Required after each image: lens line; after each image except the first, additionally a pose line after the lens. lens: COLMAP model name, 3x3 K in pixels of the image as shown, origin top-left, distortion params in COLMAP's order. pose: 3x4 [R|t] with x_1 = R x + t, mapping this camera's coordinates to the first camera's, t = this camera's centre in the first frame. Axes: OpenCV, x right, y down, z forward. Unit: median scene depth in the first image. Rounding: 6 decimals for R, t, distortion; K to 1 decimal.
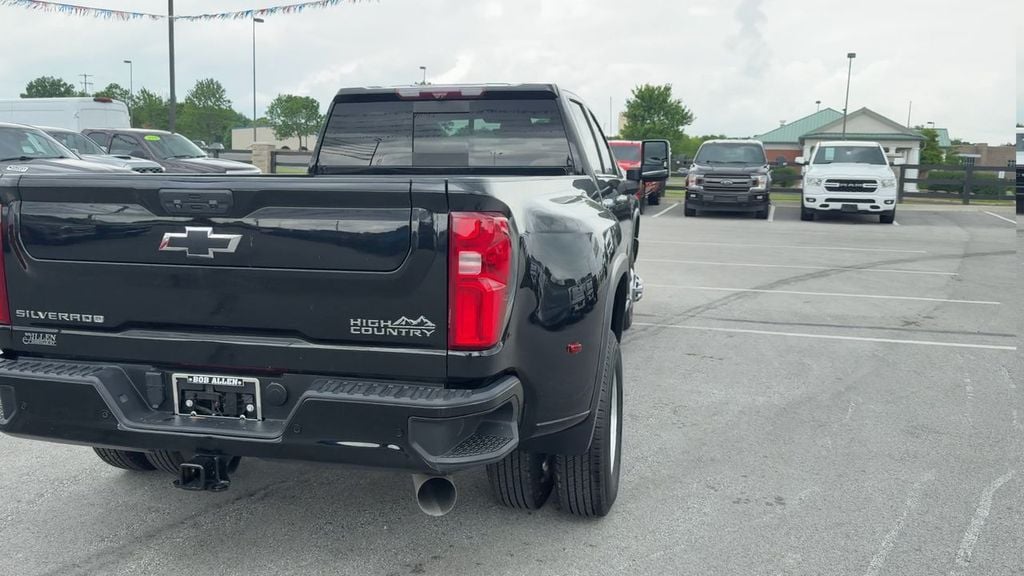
lens RADIAL K [[857.7, 0, 471.1], [0, 857.7, 280.9], [0, 0, 1]] dist [0.120726, -0.205716]
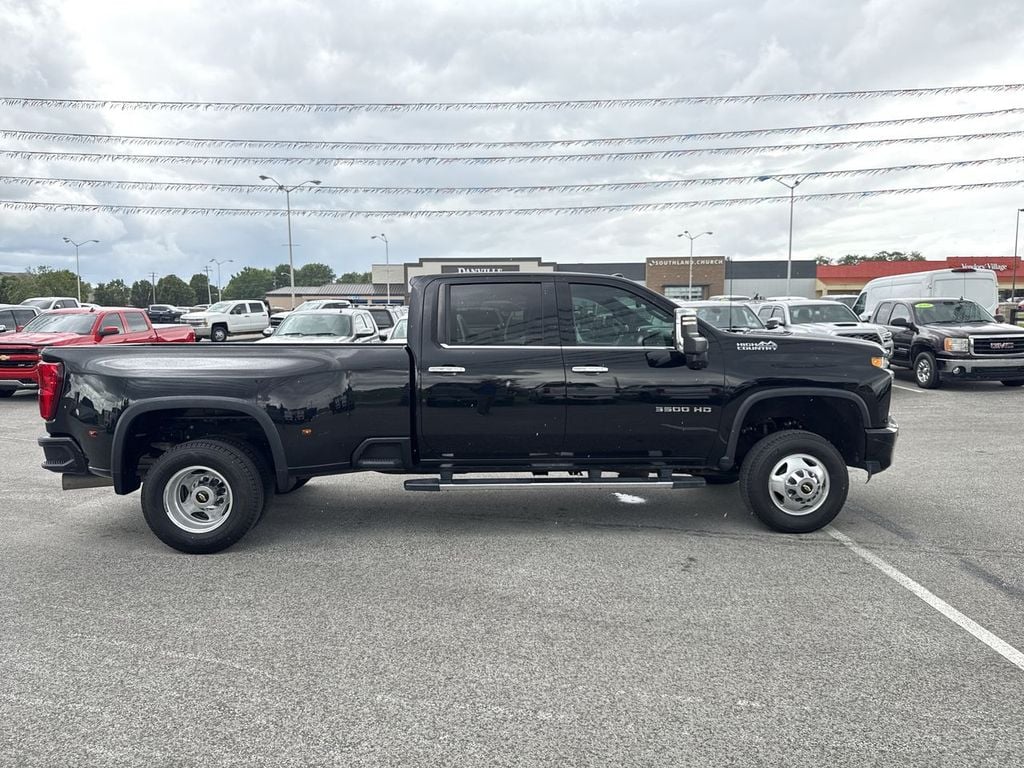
lens RADIAL K [[720.9, 0, 505.5], [0, 720.9, 390.6], [0, 0, 1]] dist [0.111742, -0.192348]
pose [[0.290418, 0.072439, -0.954154, 1.167543], [-0.116471, 0.992393, 0.039892, -0.115404], [0.949785, 0.099546, 0.296646, 0.809871]]
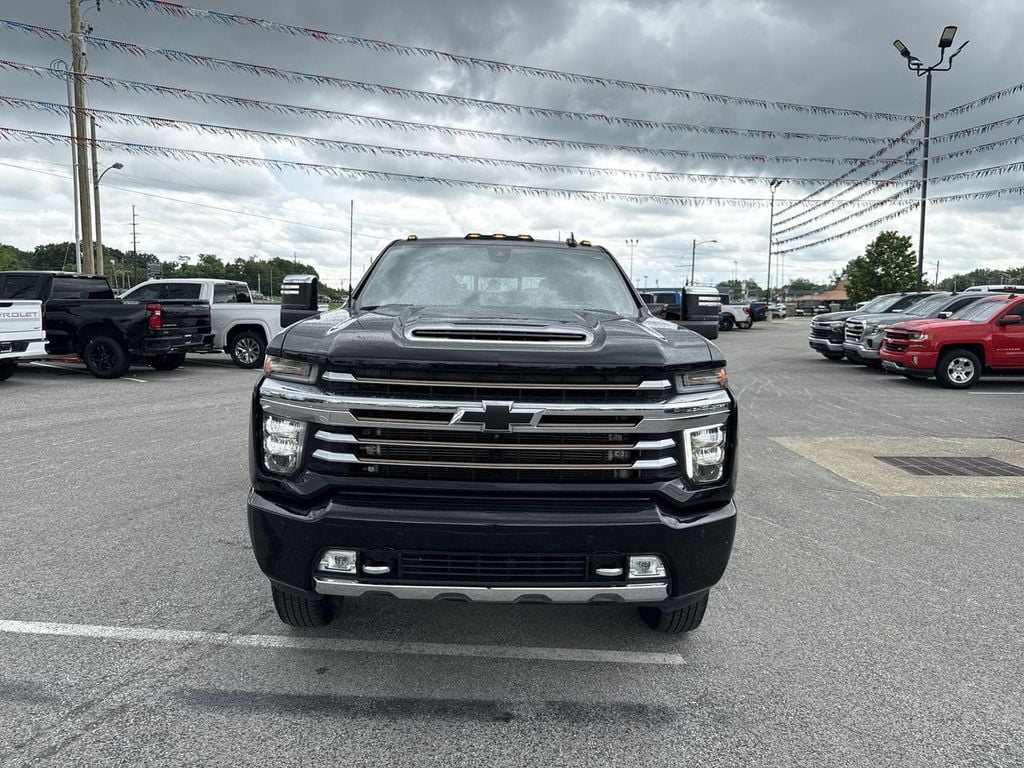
lens RADIAL K [[716.7, 0, 512.0], [0, 716.7, 384.0], [0, 0, 1]] dist [0.075185, -0.116646]
pose [[-0.964440, -0.001641, -0.264297, 0.265710], [-0.063403, 0.972218, 0.225325, -0.298162], [0.256584, 0.234070, -0.937750, 2.210557]]
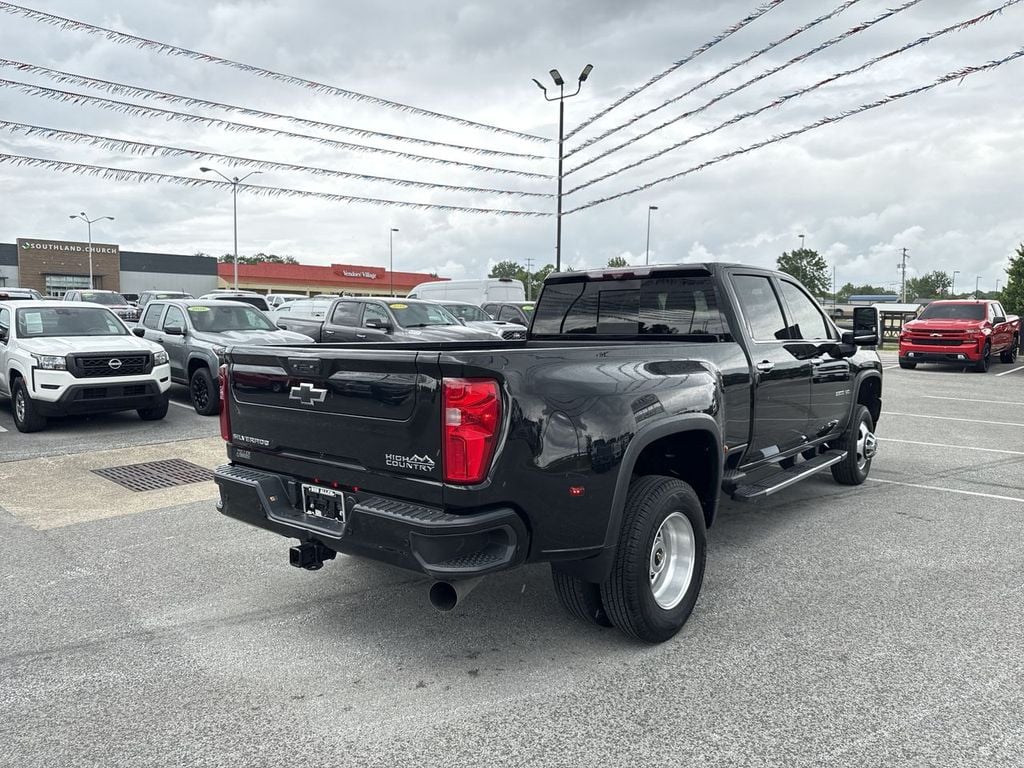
lens RADIAL K [[725.6, 0, 522.2], [0, 725.6, 387.1], [0, 0, 1]] dist [0.074821, -0.111831]
pose [[0.909368, 0.028779, -0.414997, 0.271328], [-0.048271, 0.998165, -0.036555, -0.015111], [0.413183, 0.053274, 0.909088, 0.021390]]
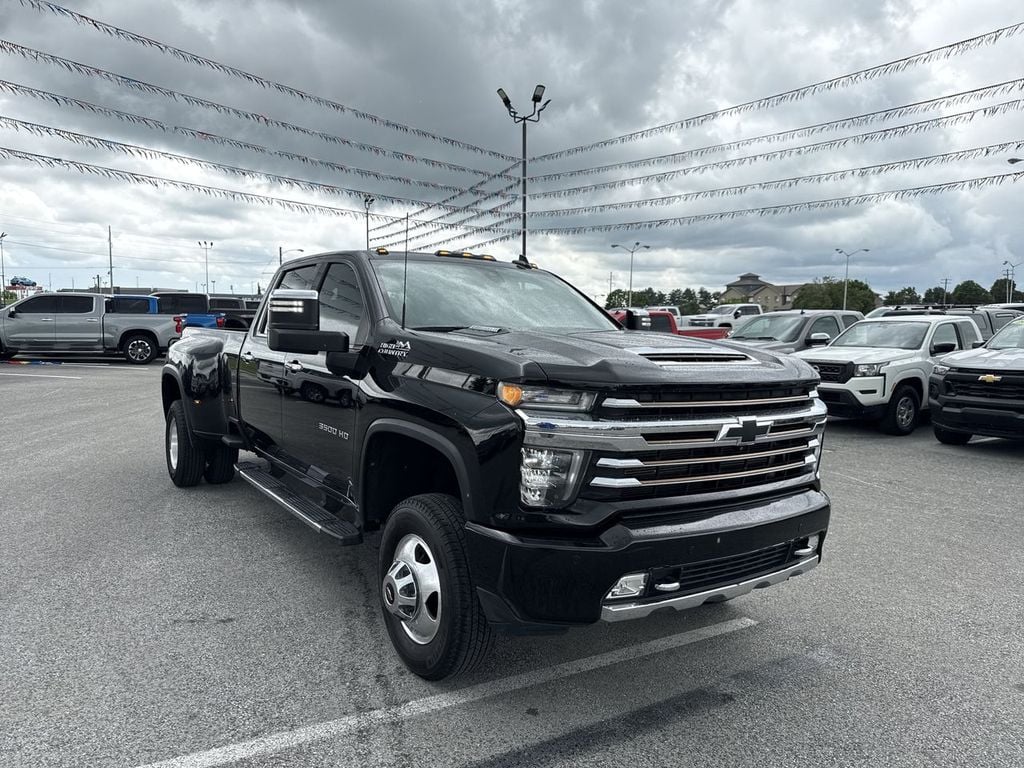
lens RADIAL K [[716.7, 0, 512.0], [0, 716.7, 384.0], [0, 0, 1]] dist [0.075185, -0.116646]
pose [[-0.663423, 0.032638, -0.747532, 0.682412], [-0.128924, 0.979120, 0.157168, -0.264870], [0.737054, 0.200644, -0.645363, 1.973137]]
